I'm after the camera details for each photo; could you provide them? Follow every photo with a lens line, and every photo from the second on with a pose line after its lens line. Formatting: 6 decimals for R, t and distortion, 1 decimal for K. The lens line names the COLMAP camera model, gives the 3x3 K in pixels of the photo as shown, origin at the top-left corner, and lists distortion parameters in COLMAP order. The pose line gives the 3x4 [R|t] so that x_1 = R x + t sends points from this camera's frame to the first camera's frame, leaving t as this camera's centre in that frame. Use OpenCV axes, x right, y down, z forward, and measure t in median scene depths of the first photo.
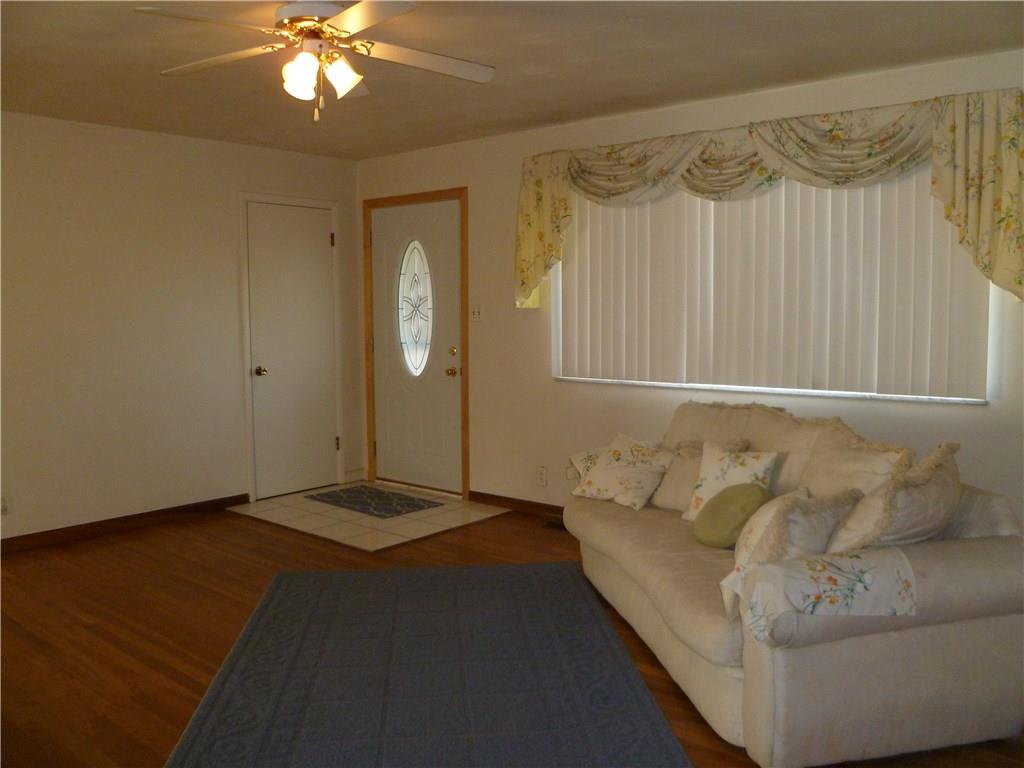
lens RADIAL K [[853.3, 0, 518.7], [0, 853.3, 378.3], [0, 0, 1]] dist [-0.101882, 0.049446]
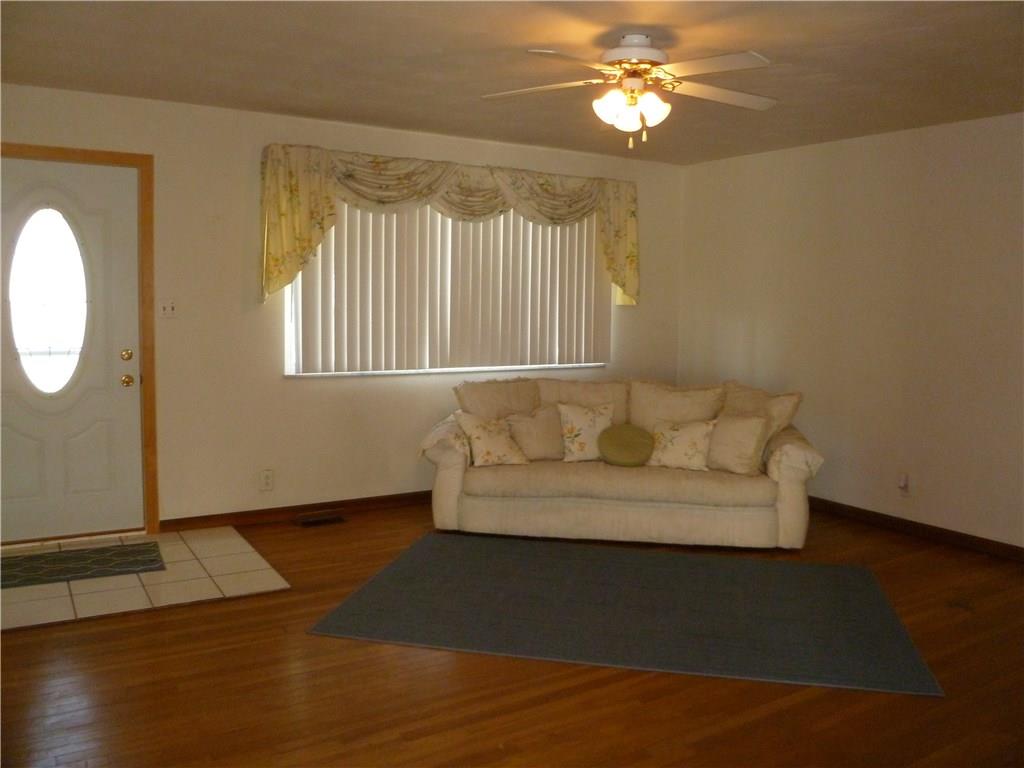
lens RADIAL K [[853.3, 0, 518.7], [0, 853.3, 378.3], [0, 0, 1]] dist [-0.101882, 0.049446]
pose [[0.308518, -0.075089, 0.948250, -0.924528], [0.058327, 0.996497, 0.059932, -0.046445], [-0.949429, 0.036818, 0.311817, 0.520181]]
